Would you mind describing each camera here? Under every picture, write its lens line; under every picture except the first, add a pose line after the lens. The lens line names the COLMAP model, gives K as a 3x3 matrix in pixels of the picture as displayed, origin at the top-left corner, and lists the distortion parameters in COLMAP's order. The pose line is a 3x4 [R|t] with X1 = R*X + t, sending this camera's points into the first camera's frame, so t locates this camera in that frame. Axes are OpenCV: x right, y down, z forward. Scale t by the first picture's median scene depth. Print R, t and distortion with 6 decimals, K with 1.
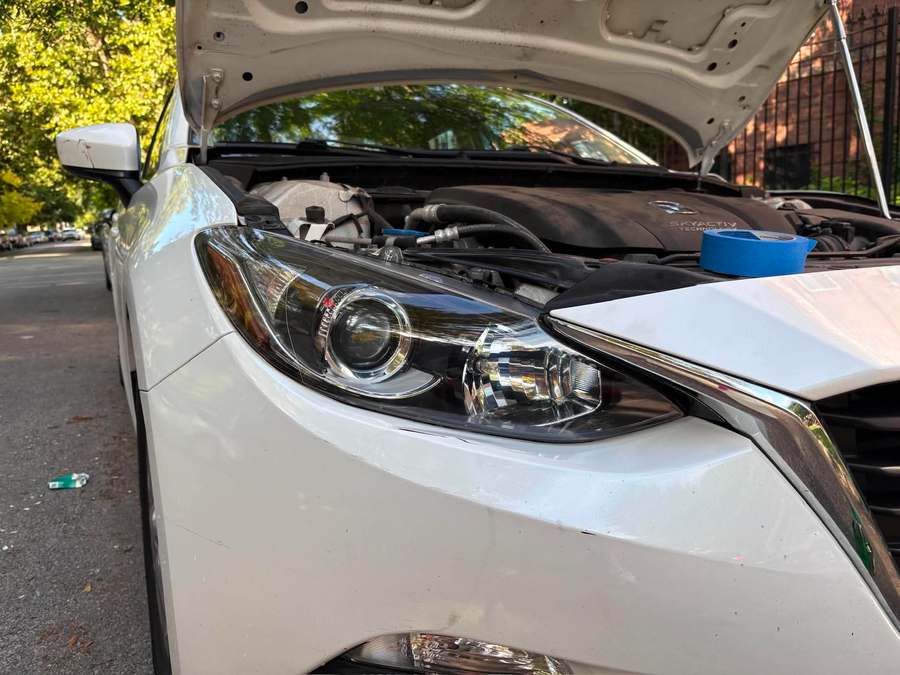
lens RADIAL K [[678.7, 0, 432.6], [0, 678.7, 339.8], [0, 0, 1]] dist [0.022014, -0.009251]
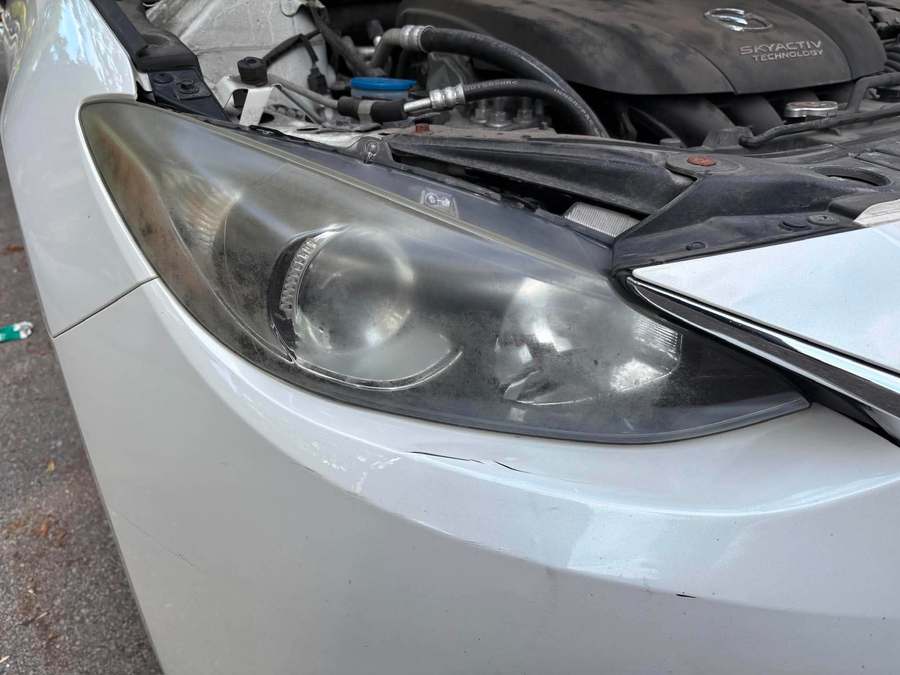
lens RADIAL K [[678.7, 0, 432.6], [0, 678.7, 339.8], [0, 0, 1]] dist [0.022014, -0.009251]
pose [[0.997491, -0.052913, 0.047035, -0.032929], [0.035486, 0.948576, 0.314555, -0.113485], [-0.061260, -0.312097, 0.948073, 0.214842]]
